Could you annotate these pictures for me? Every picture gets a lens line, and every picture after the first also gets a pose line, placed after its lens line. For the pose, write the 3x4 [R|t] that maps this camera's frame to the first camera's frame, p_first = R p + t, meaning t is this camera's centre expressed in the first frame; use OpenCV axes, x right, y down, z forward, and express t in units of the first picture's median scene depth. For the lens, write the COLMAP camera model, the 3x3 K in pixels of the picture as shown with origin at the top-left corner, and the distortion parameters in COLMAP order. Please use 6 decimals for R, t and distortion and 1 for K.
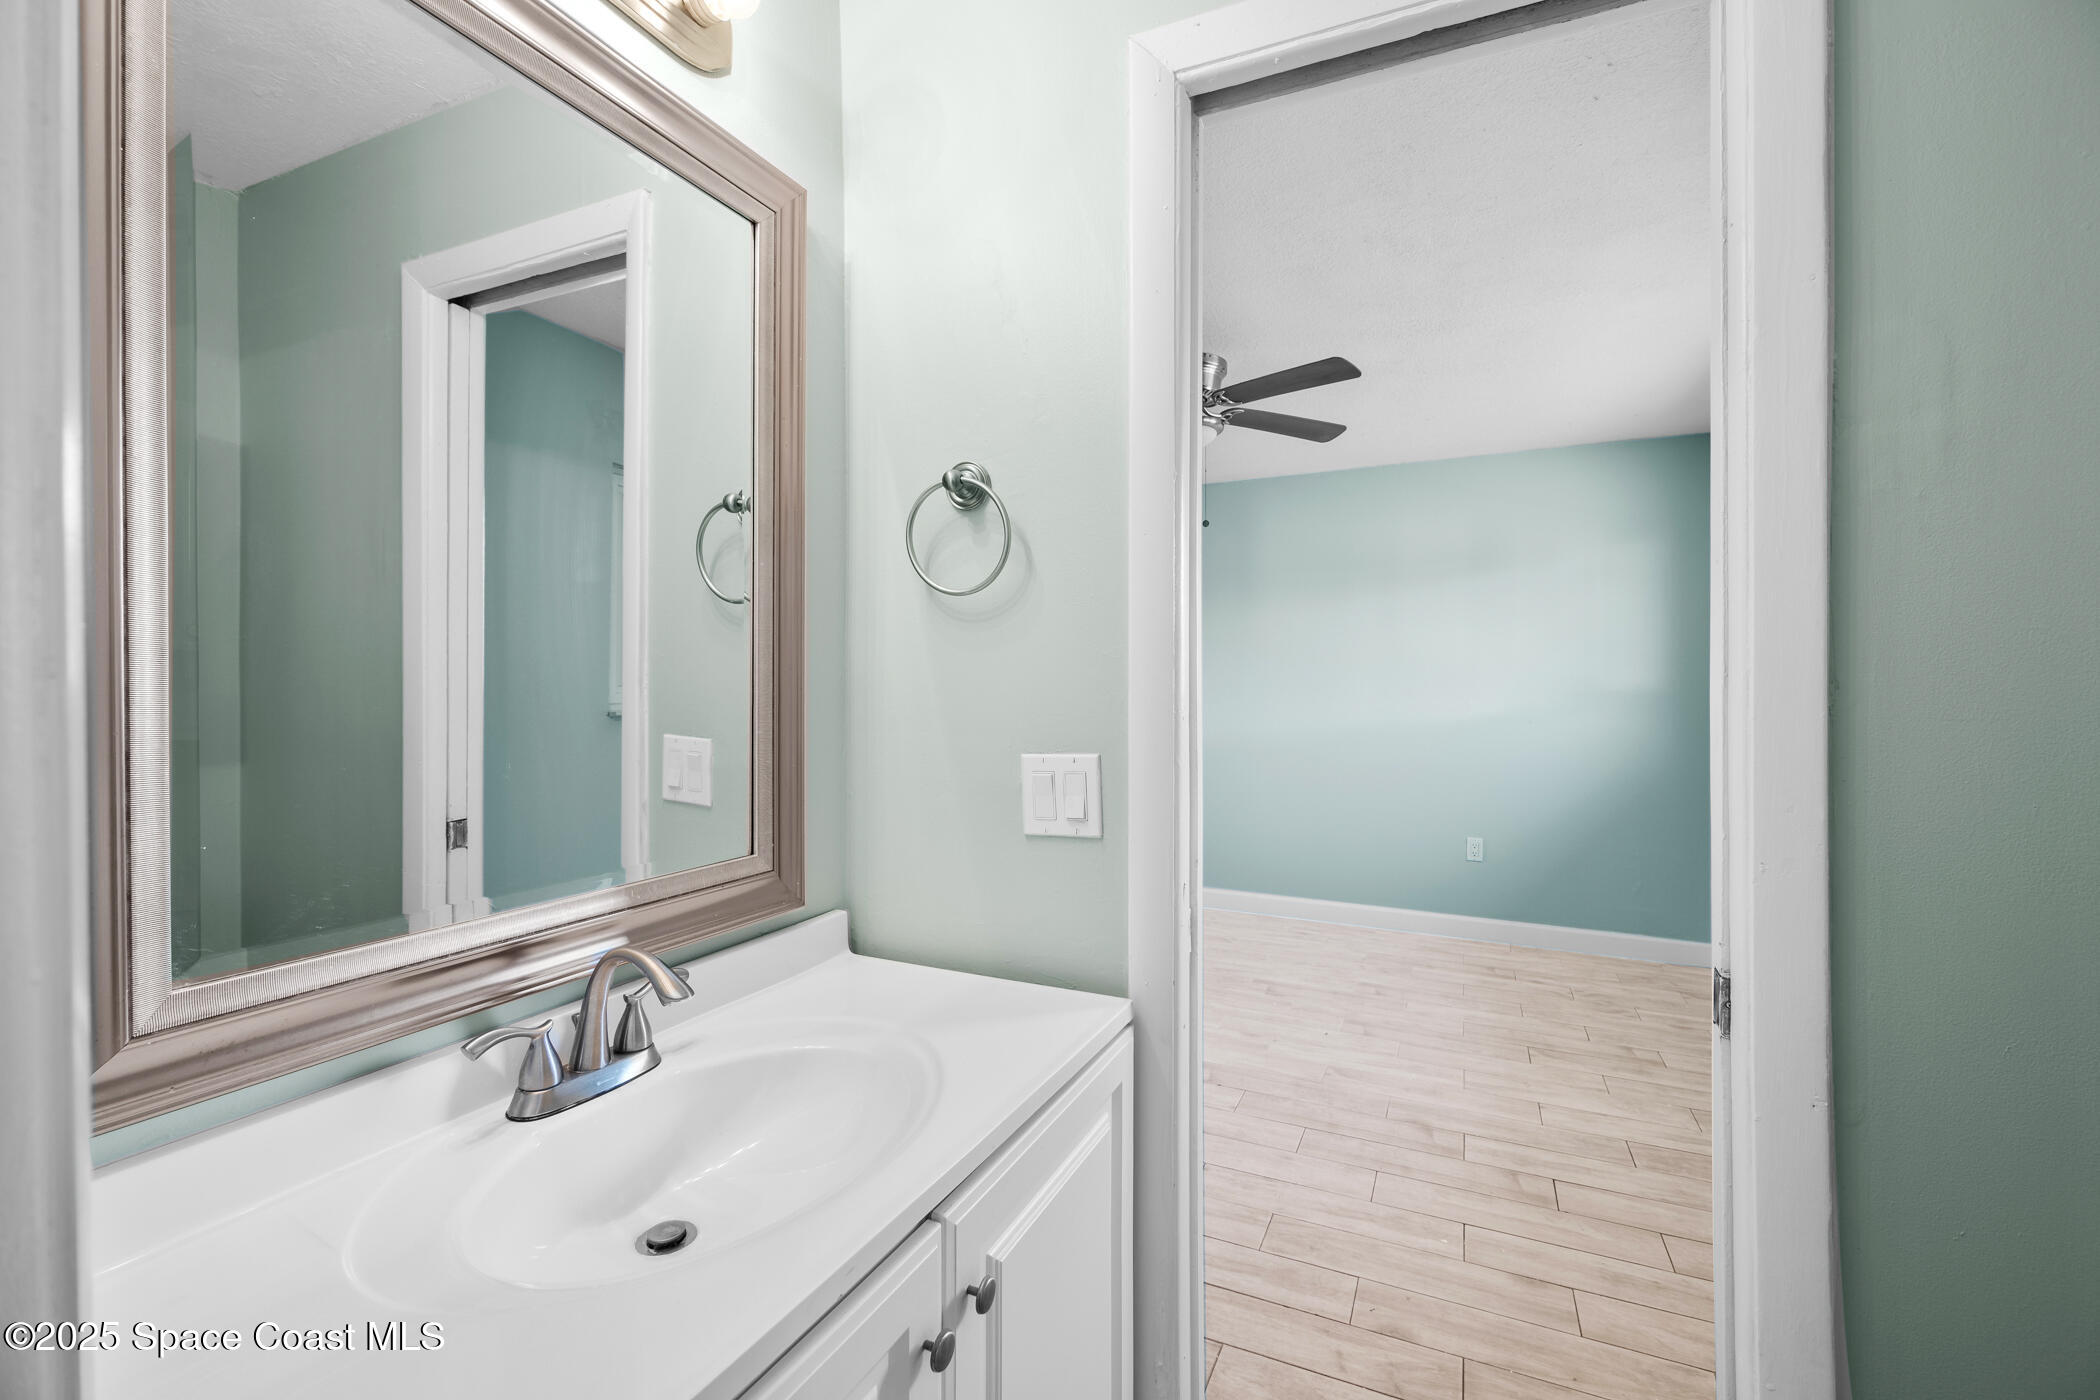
lens RADIAL K [[907.4, 0, 1065.7], [0, 907.4, 688.9], [0, 0, 1]] dist [-0.015630, -0.000465]
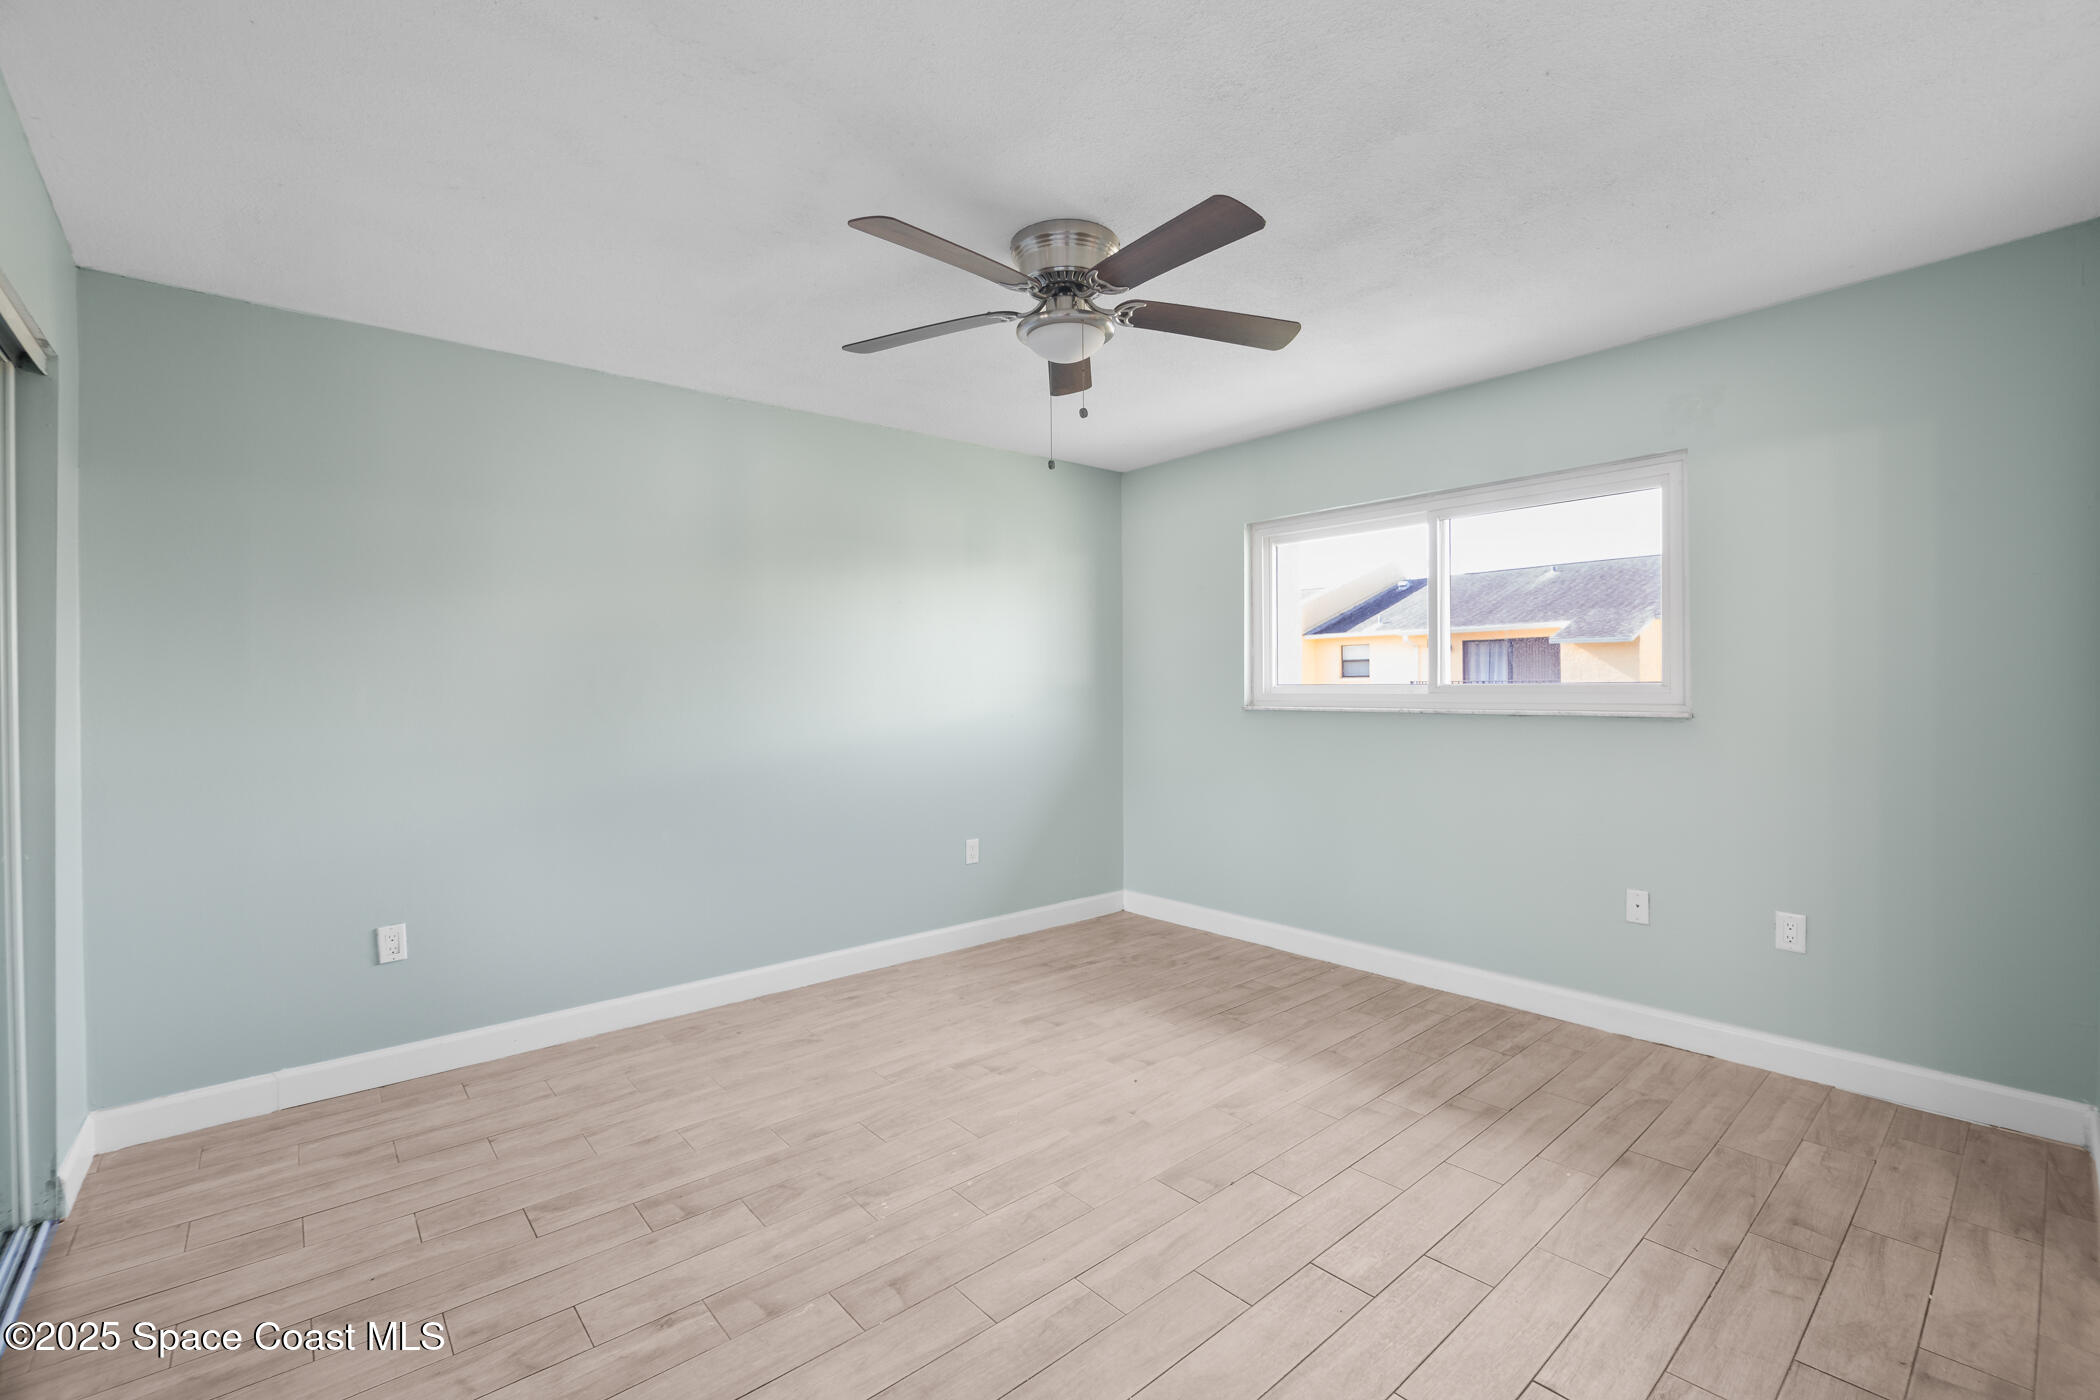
lens RADIAL K [[907.4, 0, 1061.2], [0, 907.4, 691.0], [0, 0, 1]] dist [-0.015630, -0.000465]
pose [[0.393890, -0.015319, 0.919030, -0.526173], [0.015217, 0.999833, 0.010144, -0.001127], [-0.919032, 0.009990, 0.394057, 0.717403]]
